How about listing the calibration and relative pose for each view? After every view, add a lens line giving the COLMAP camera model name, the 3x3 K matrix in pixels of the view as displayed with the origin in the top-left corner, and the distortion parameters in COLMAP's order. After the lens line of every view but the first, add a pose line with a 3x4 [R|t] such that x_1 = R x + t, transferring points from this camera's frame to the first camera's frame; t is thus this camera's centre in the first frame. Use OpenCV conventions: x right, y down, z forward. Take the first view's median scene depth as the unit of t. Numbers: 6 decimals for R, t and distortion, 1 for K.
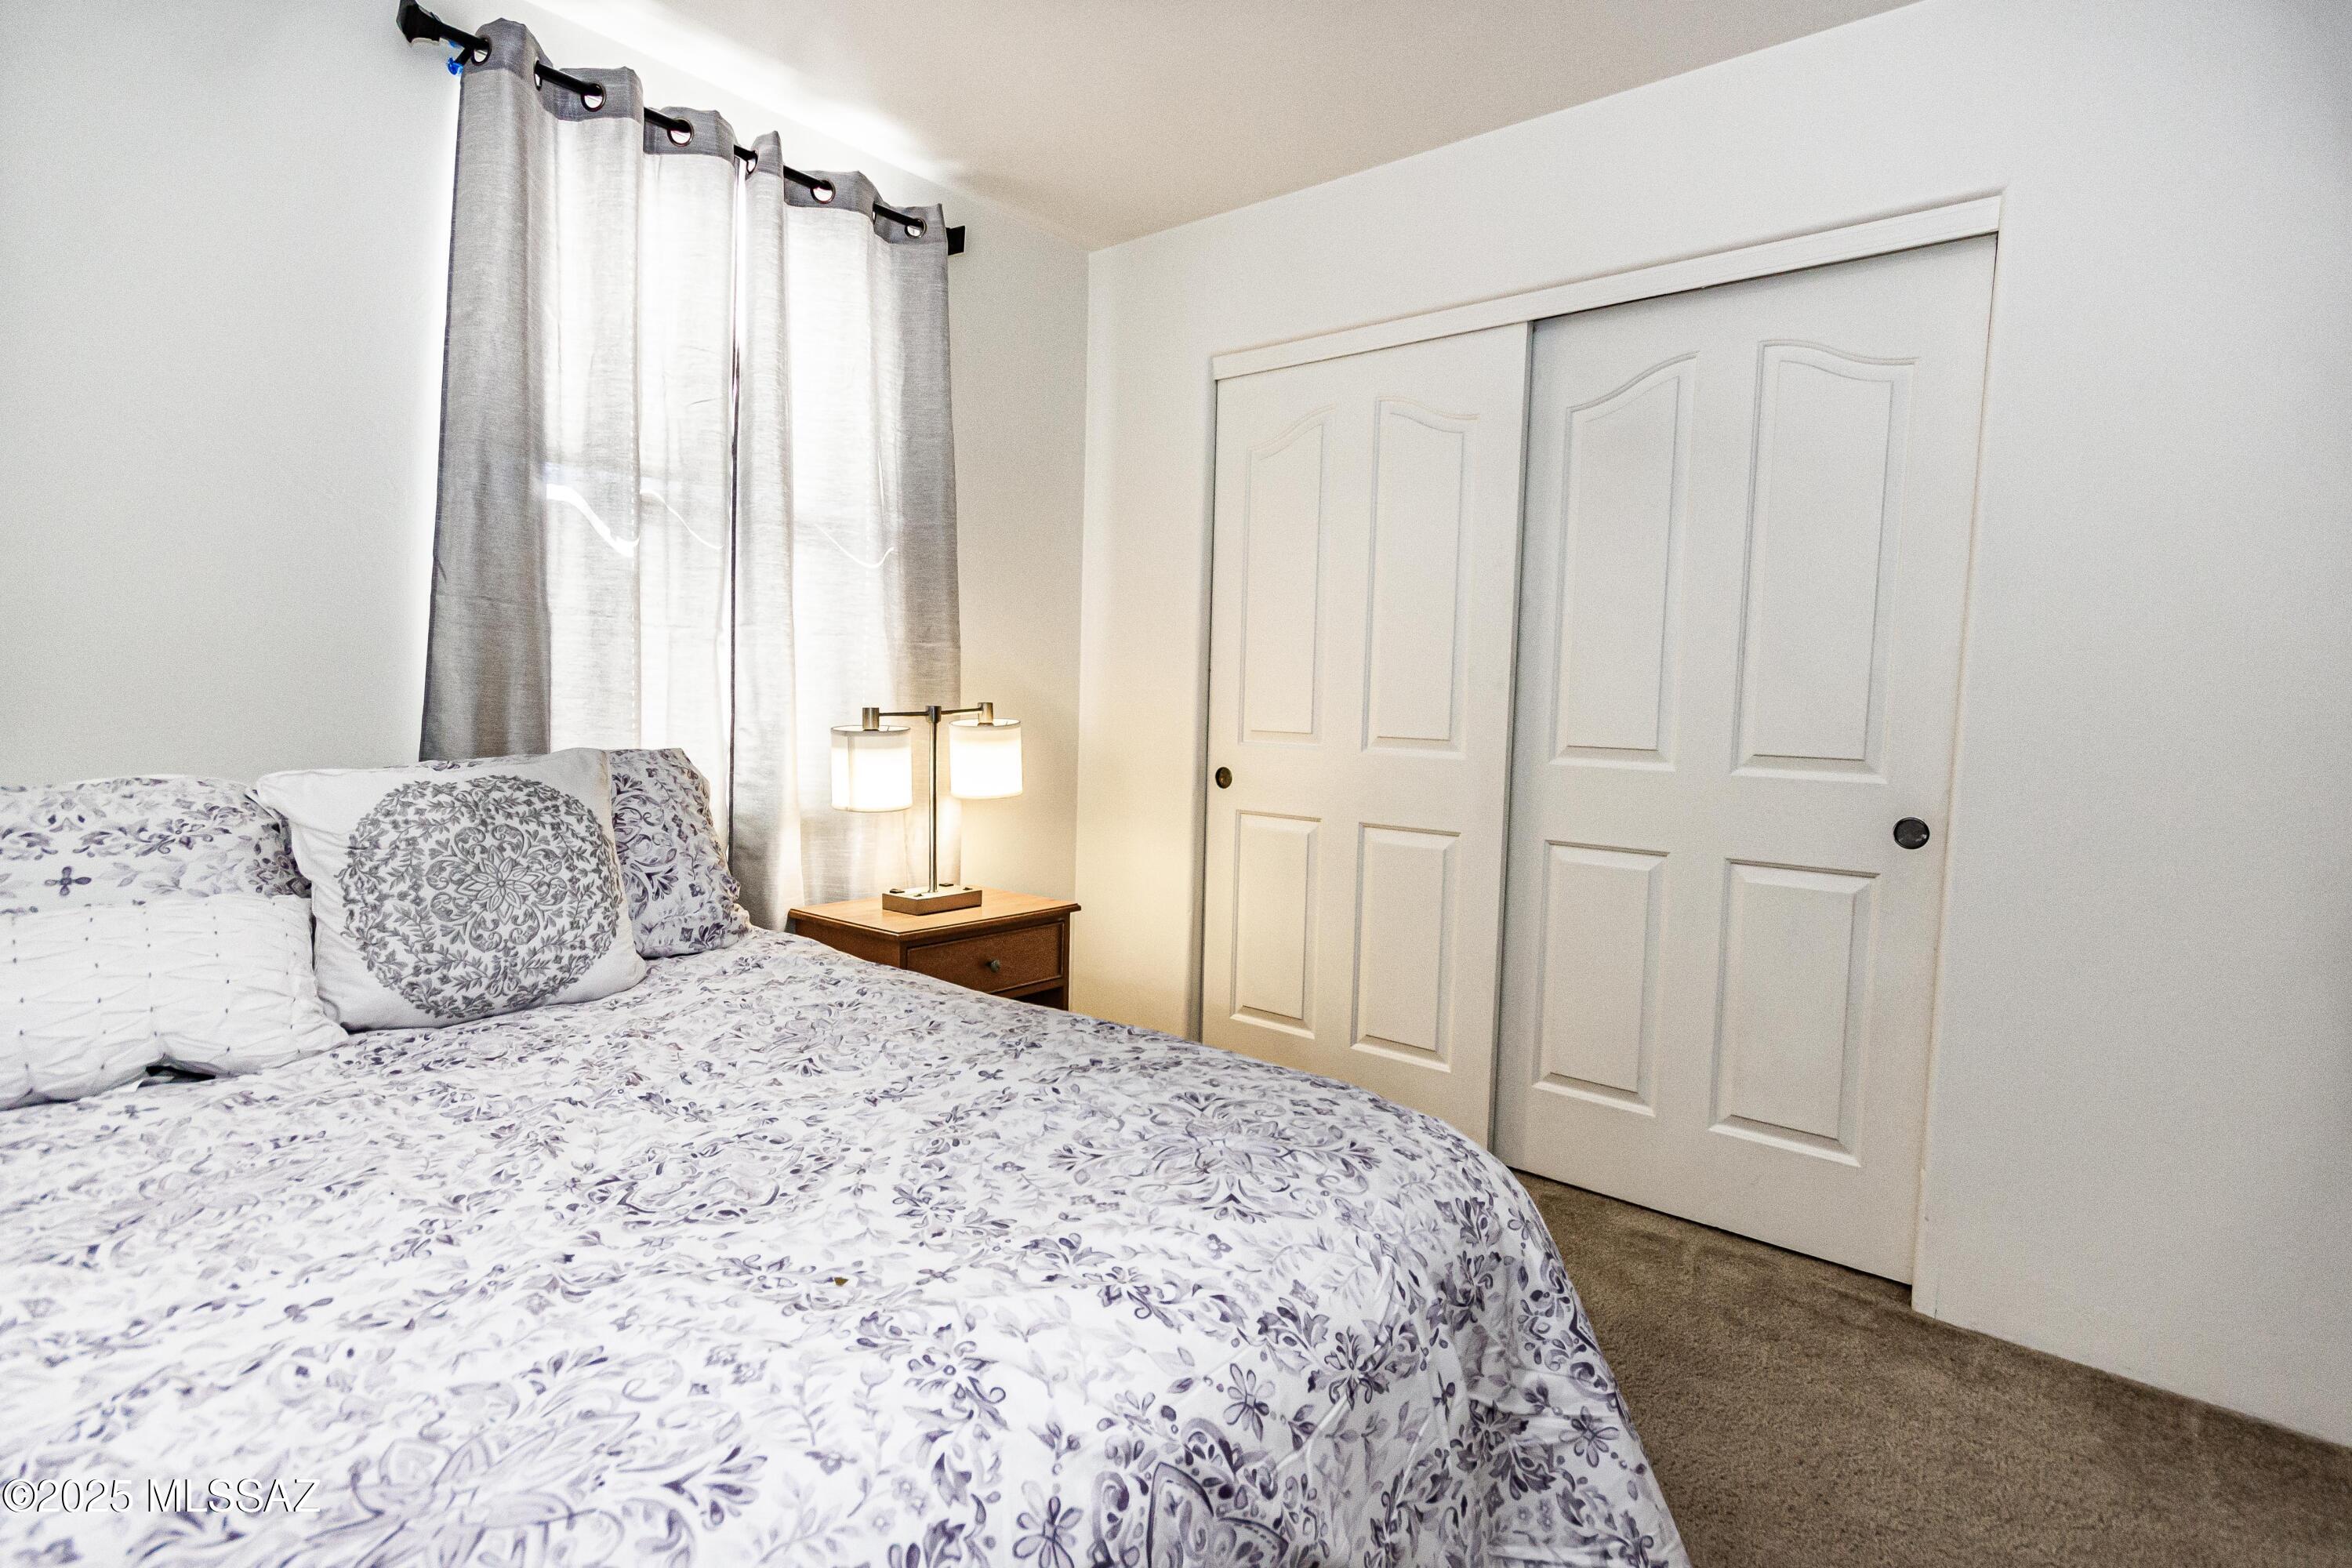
lens RADIAL K [[1189.7, 0, 1176.0], [0, 1189.7, 784.0], [0, 0, 1]] dist [0.003179, 0.000625]
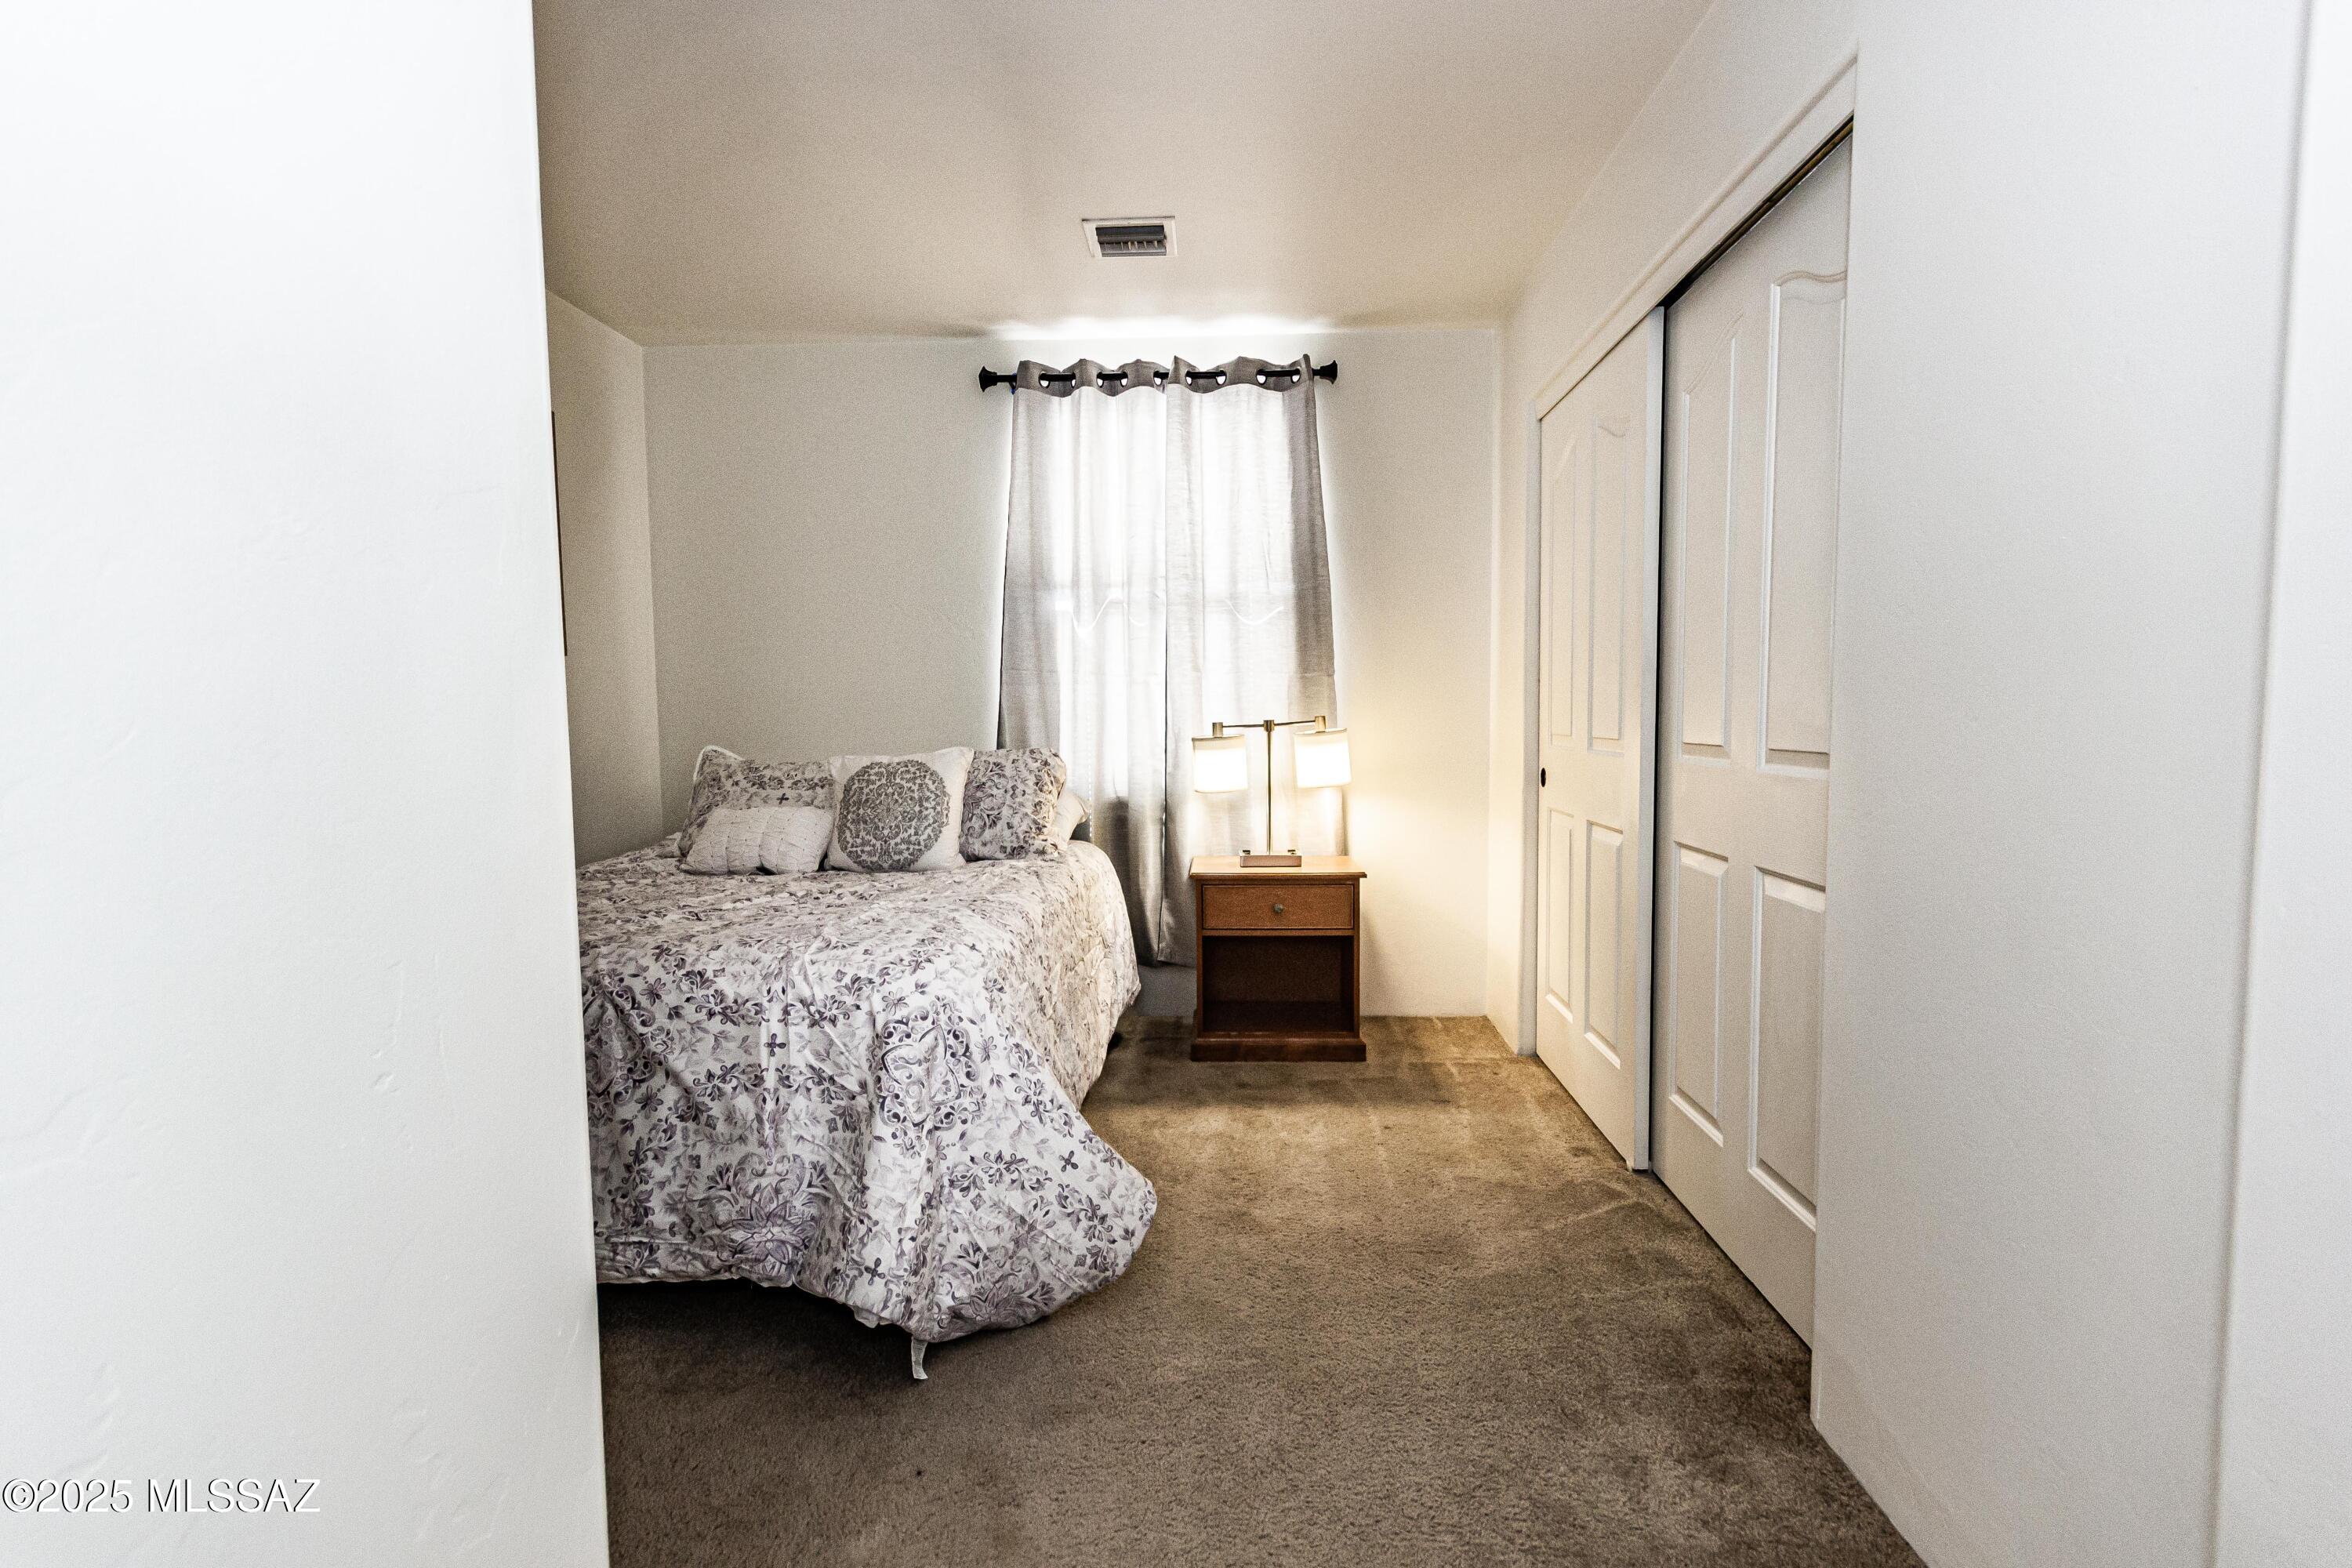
lens RADIAL K [[1099.6, 0, 1176.0], [0, 1099.6, 784.0], [0, 0, 1]] dist [0.001844, 0.000956]
pose [[0.593266, 0.019939, -0.804759, 0.922994], [-0.028573, 0.999585, 0.003702, 0.010184], [0.804499, 0.020798, 0.593590, 0.170605]]
